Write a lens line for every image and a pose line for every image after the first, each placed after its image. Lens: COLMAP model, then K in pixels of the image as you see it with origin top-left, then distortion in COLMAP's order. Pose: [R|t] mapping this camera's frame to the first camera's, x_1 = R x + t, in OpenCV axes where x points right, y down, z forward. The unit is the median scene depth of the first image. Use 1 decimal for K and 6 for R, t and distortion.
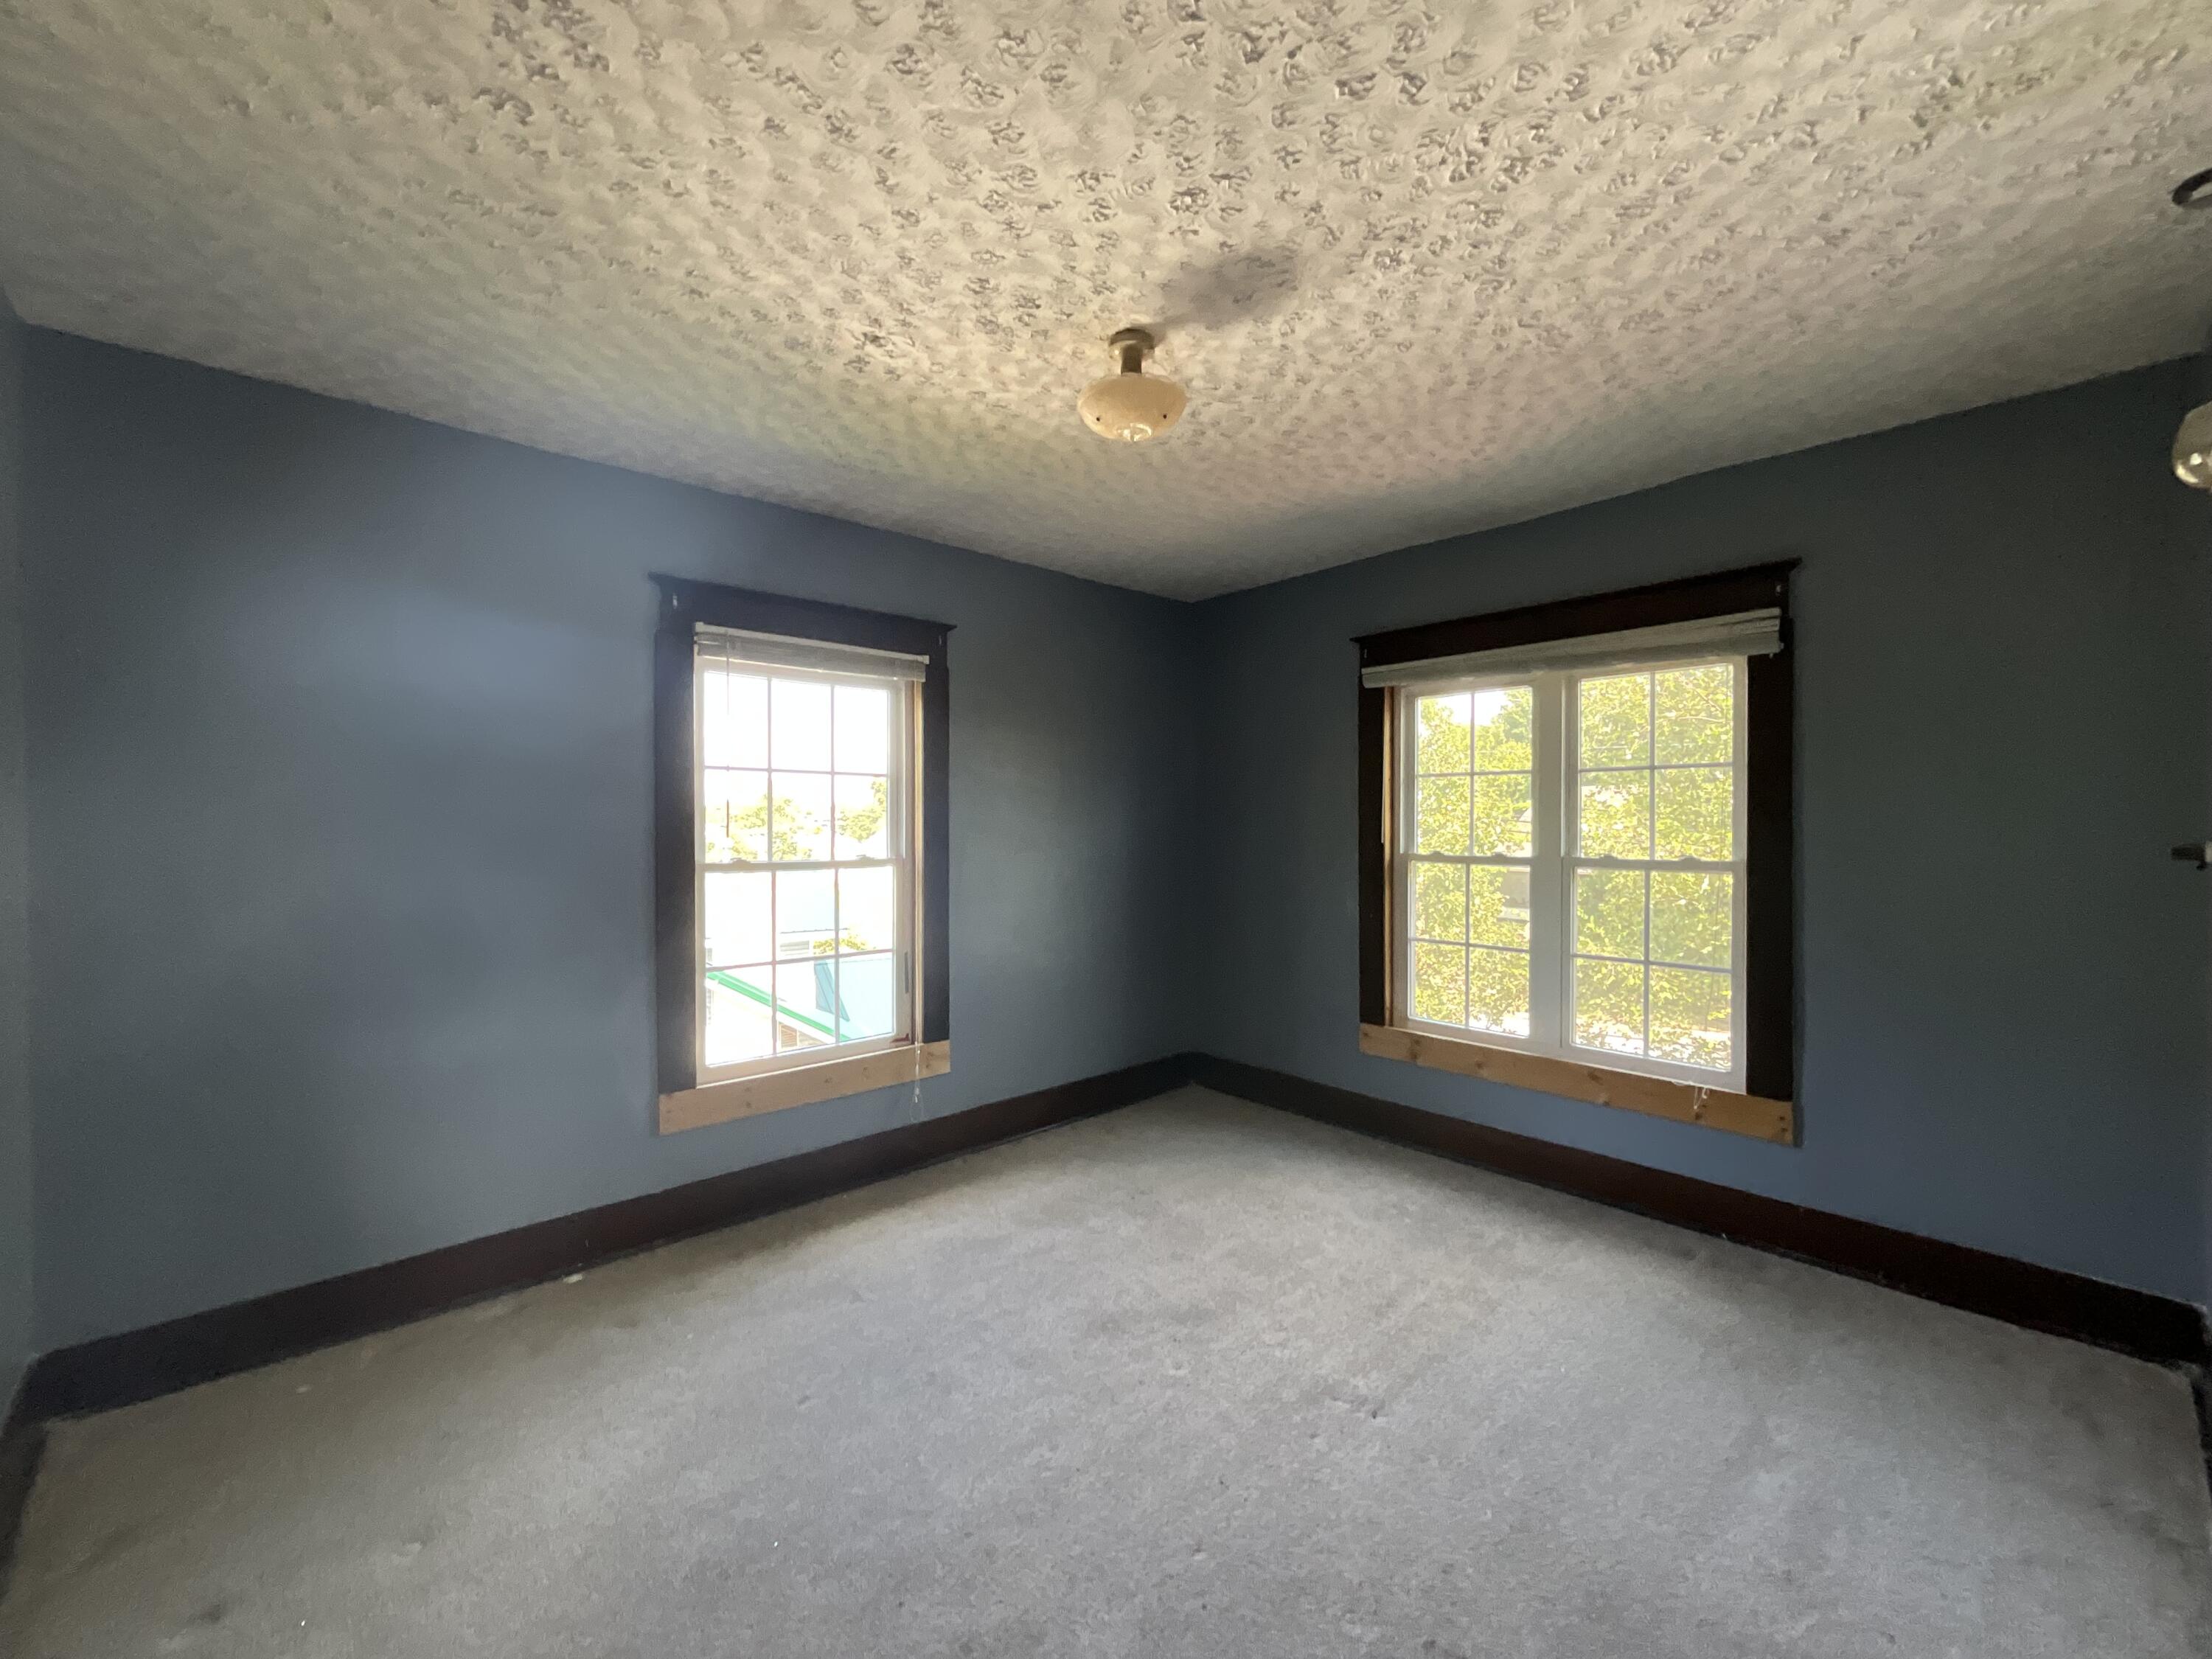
lens RADIAL K [[889.3, 0, 1106.0], [0, 889.3, 829.5], [0, 0, 1]] dist [0.001658, -0.000134]
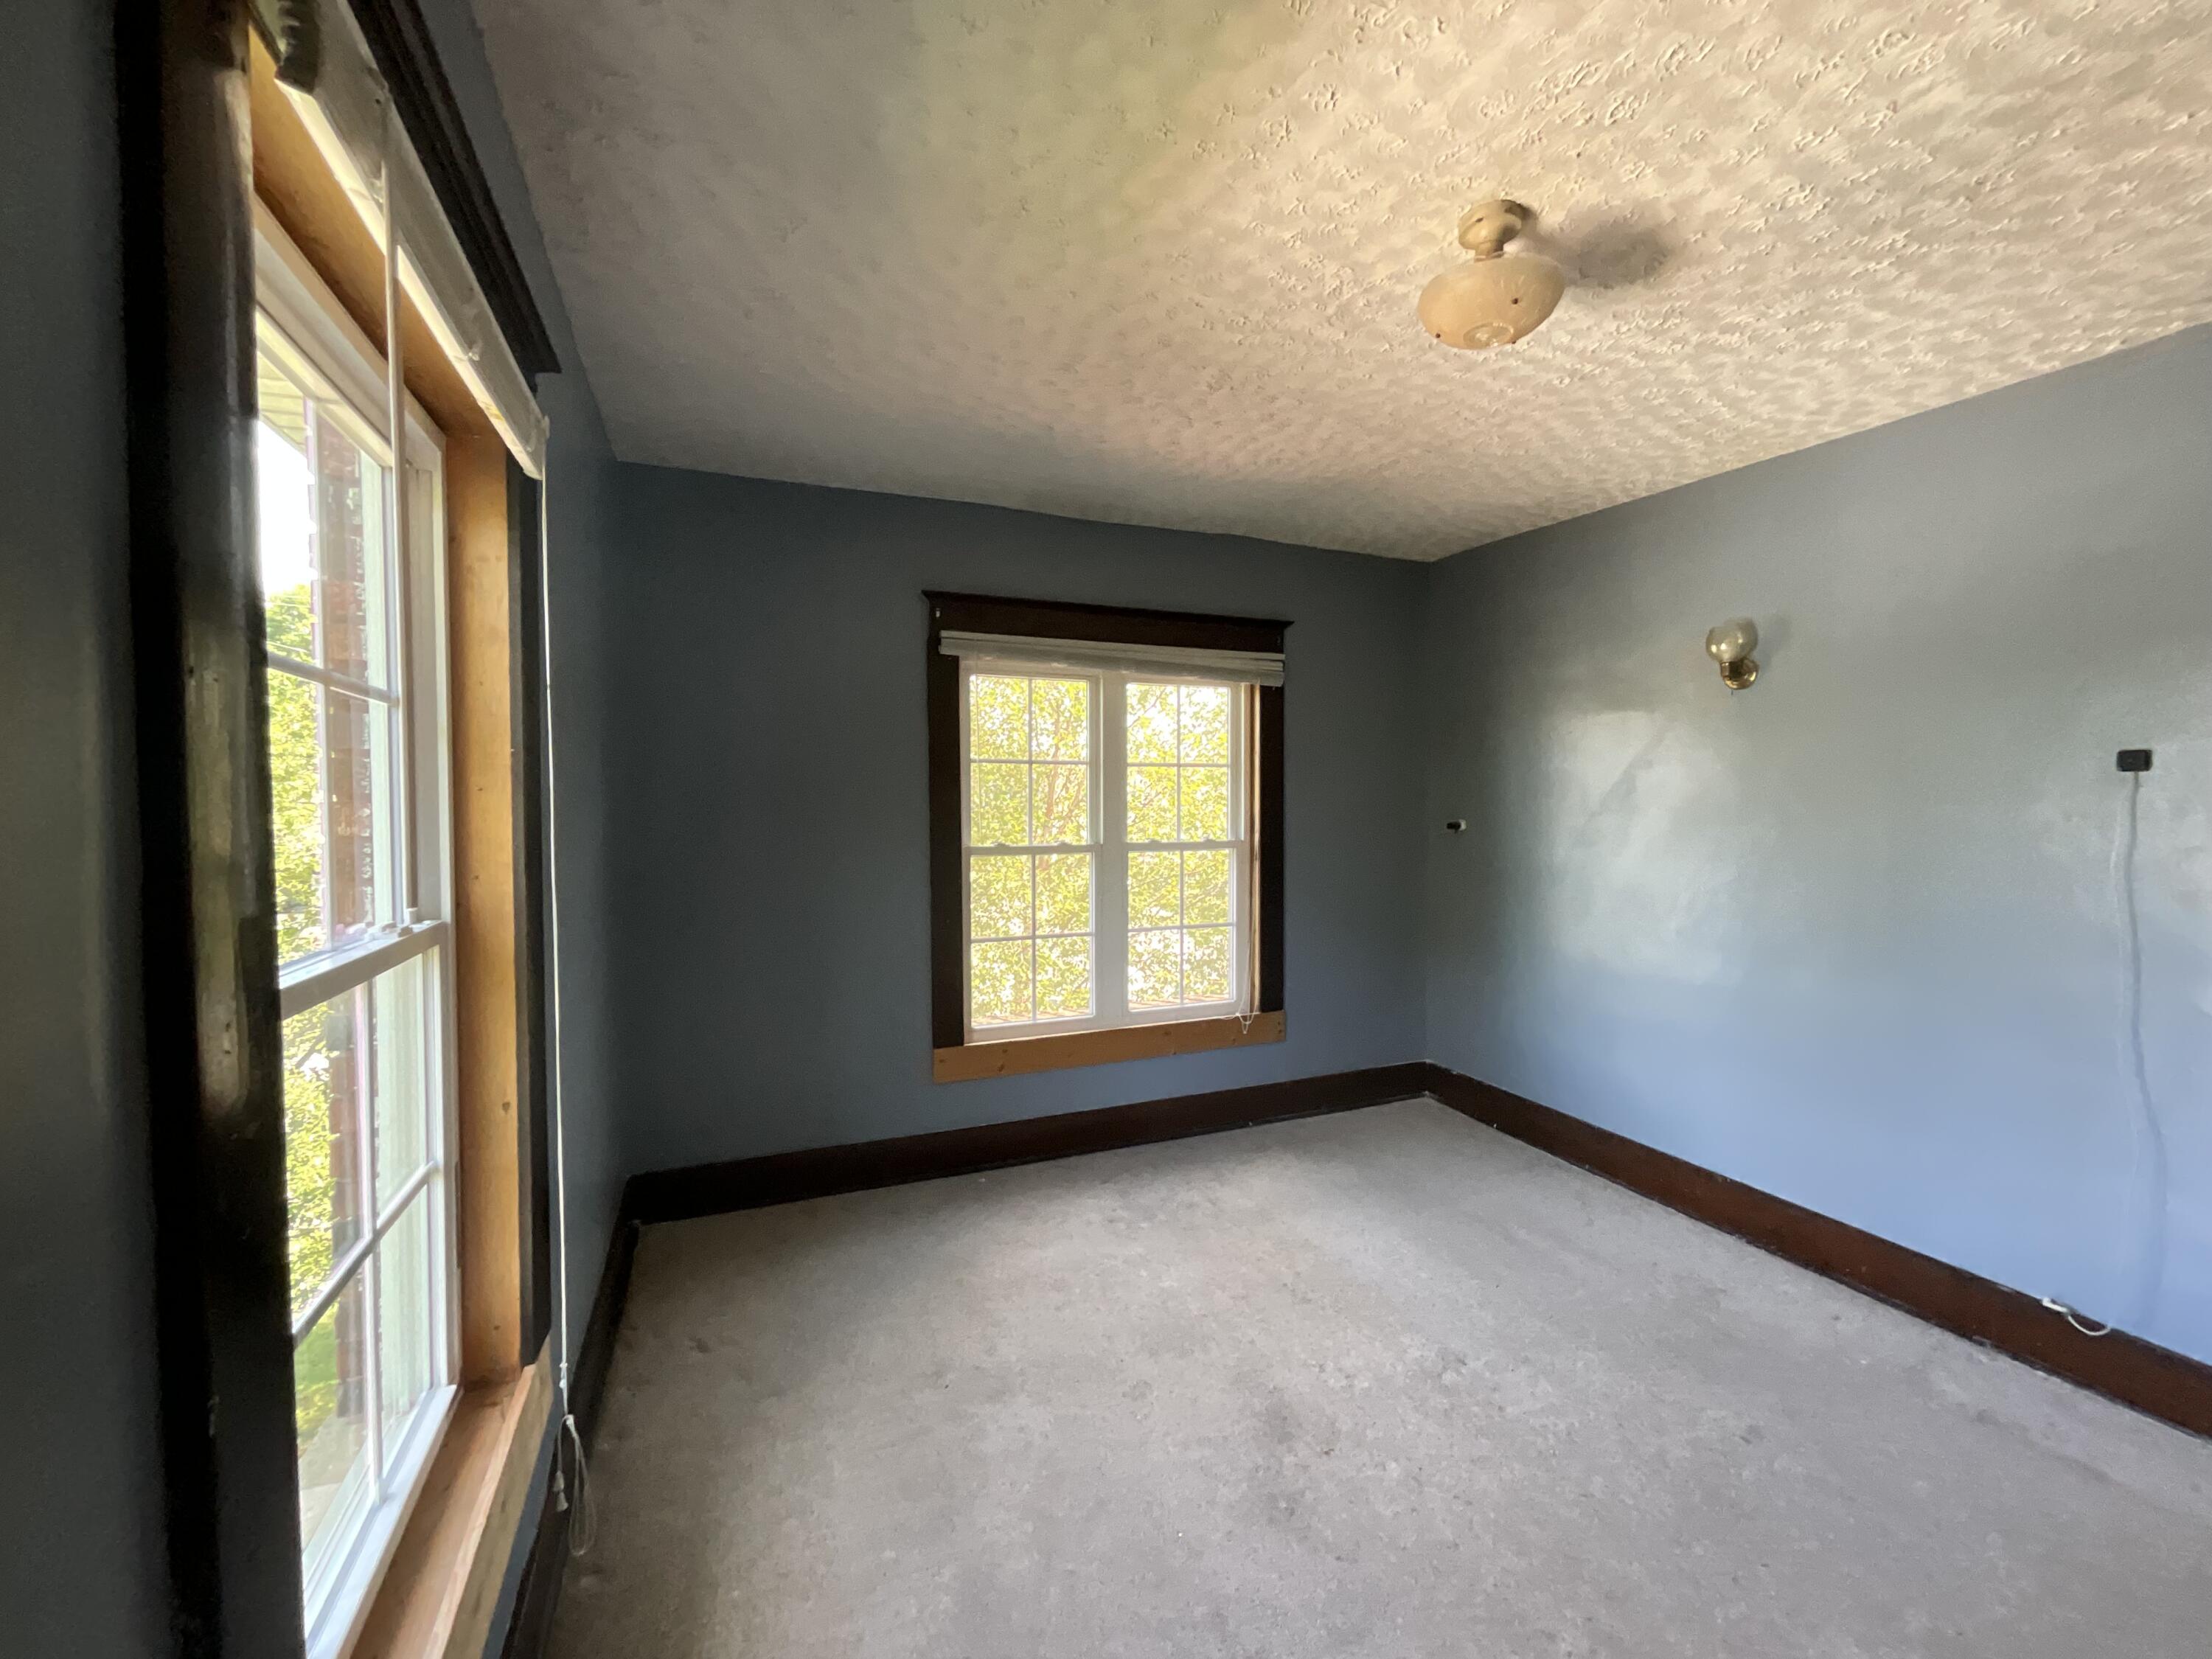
lens RADIAL K [[900.4, 0, 1101.8], [0, 900.4, 828.7], [0, 0, 1]] dist [0.001880, -0.000356]
pose [[0.334656, -0.028265, 0.941916, -0.599388], [0.009542, 0.999600, 0.026606, -0.018126], [-0.942292, 0.000084, 0.334792, 0.729662]]
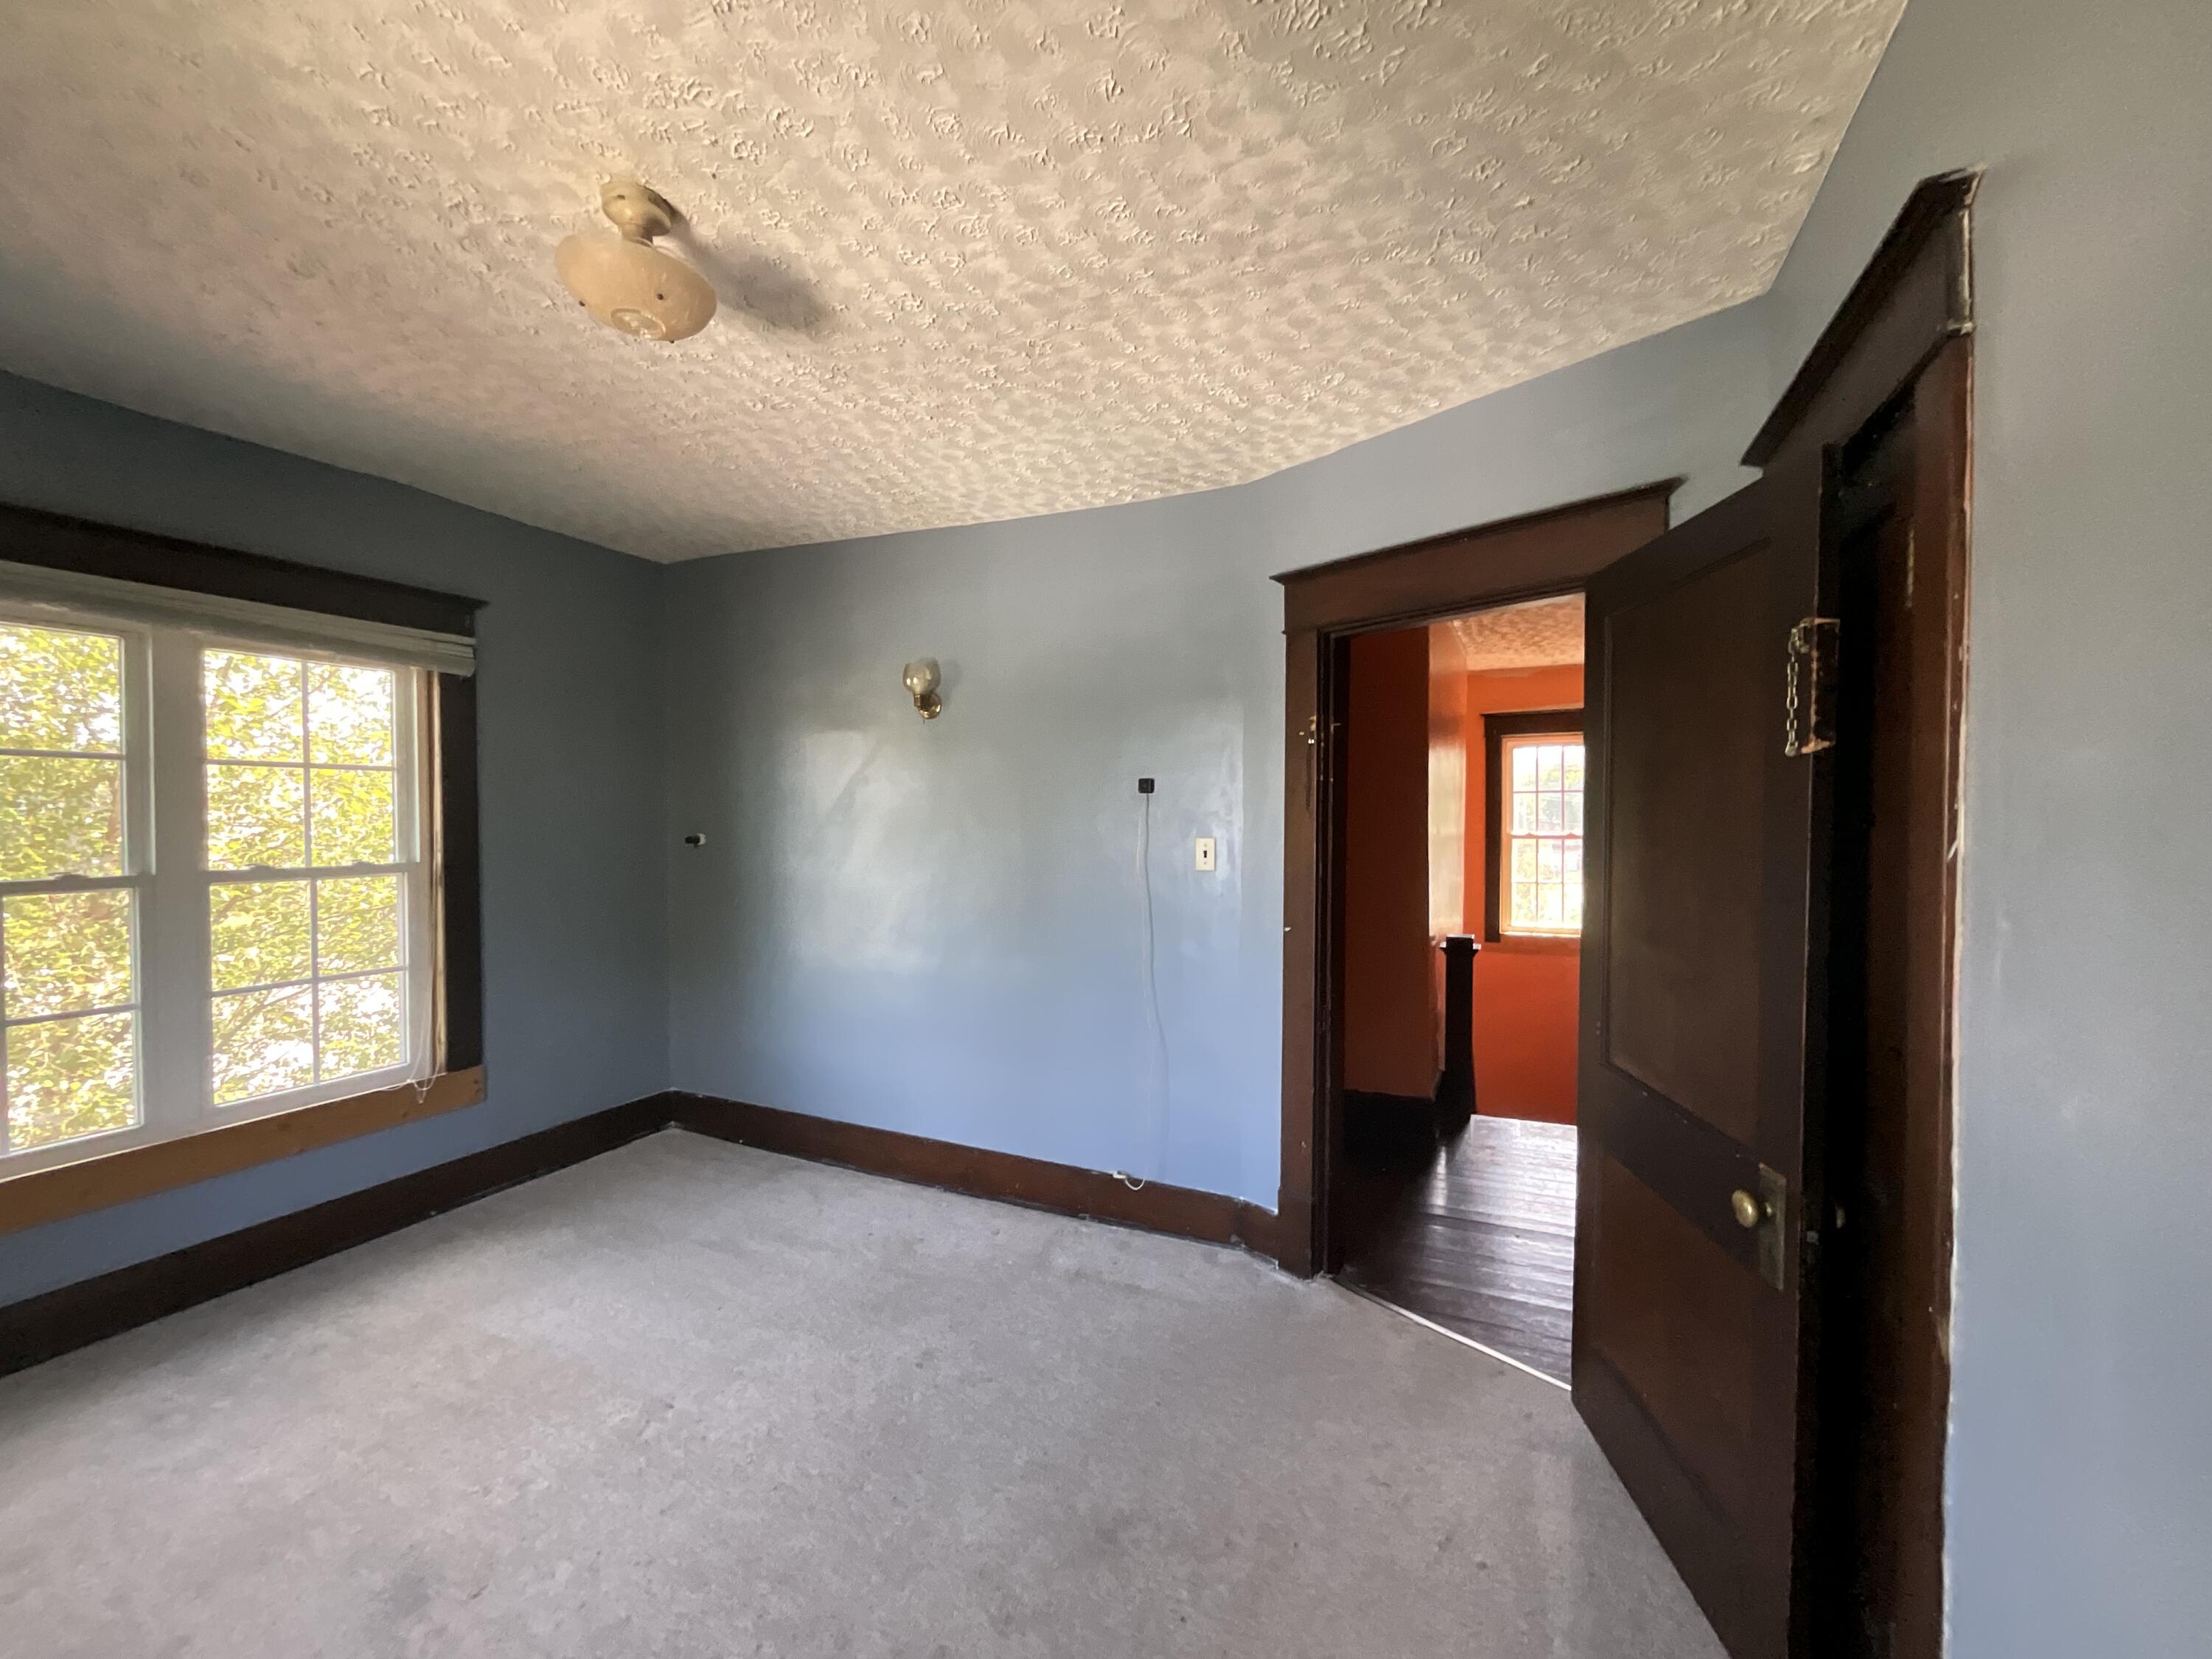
lens RADIAL K [[902.6, 0, 1113.6], [0, 902.6, 828.2], [0, 0, 1]] dist [0.001092, 0.000884]
pose [[-0.400762, -0.012272, 0.916100, -0.590476], [0.009122, 0.999807, 0.017383, -0.014963], [-0.916137, 0.015323, -0.400573, 0.652819]]
